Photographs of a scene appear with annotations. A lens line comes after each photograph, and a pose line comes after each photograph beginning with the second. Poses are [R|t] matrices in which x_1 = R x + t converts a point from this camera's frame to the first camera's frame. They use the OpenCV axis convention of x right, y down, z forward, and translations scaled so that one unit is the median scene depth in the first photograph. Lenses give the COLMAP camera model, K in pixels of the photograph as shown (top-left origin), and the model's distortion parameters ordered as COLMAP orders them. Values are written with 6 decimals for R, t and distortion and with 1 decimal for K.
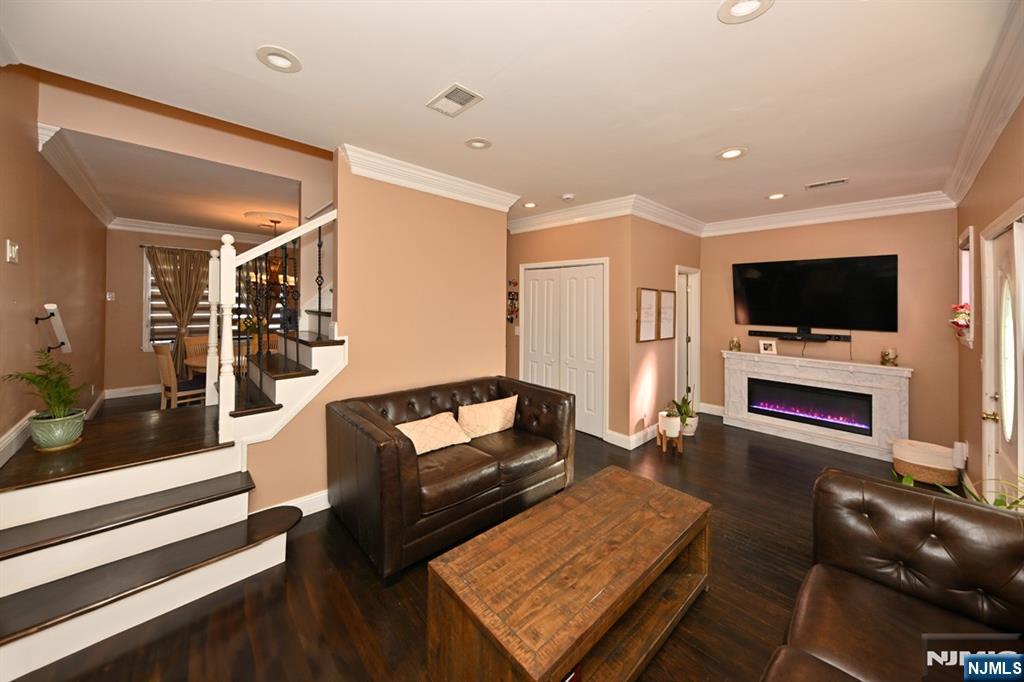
lens RADIAL K [[359.8, 0, 513.4], [0, 359.8, 294.2], [0, 0, 1]] dist [0.011214, -0.000047]
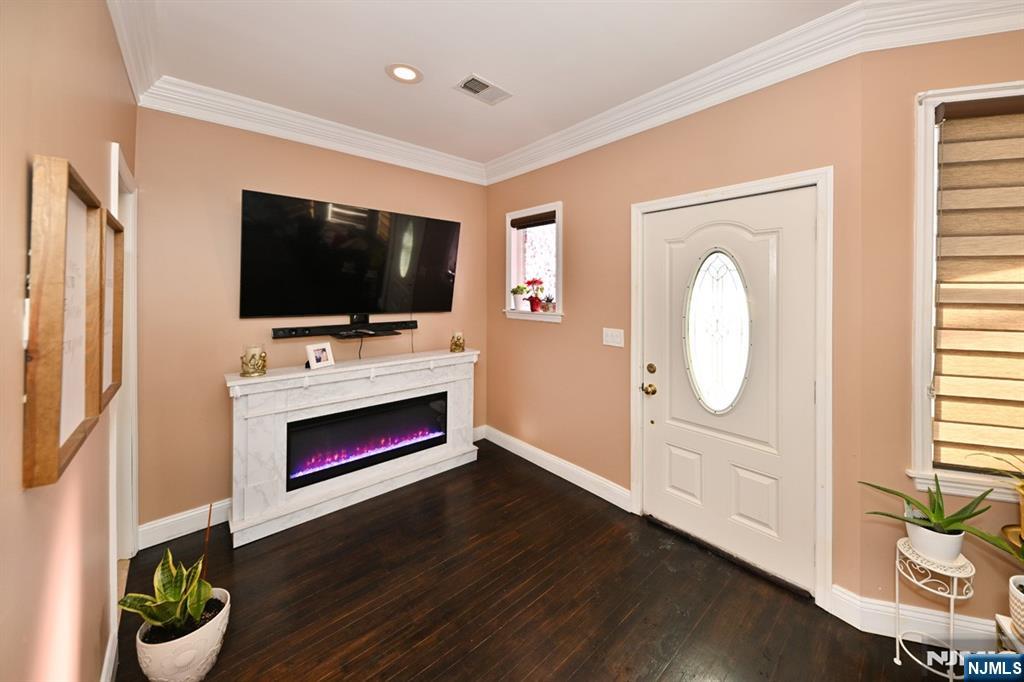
lens RADIAL K [[359.8, 0, 513.4], [0, 359.8, 294.2], [0, 0, 1]] dist [0.011214, -0.000047]
pose [[0.041216, -0.013936, 0.999053, 0.168912], [-0.019760, 0.999696, 0.014760, 0.039706], [-0.998955, -0.020349, 0.040928, 0.695995]]
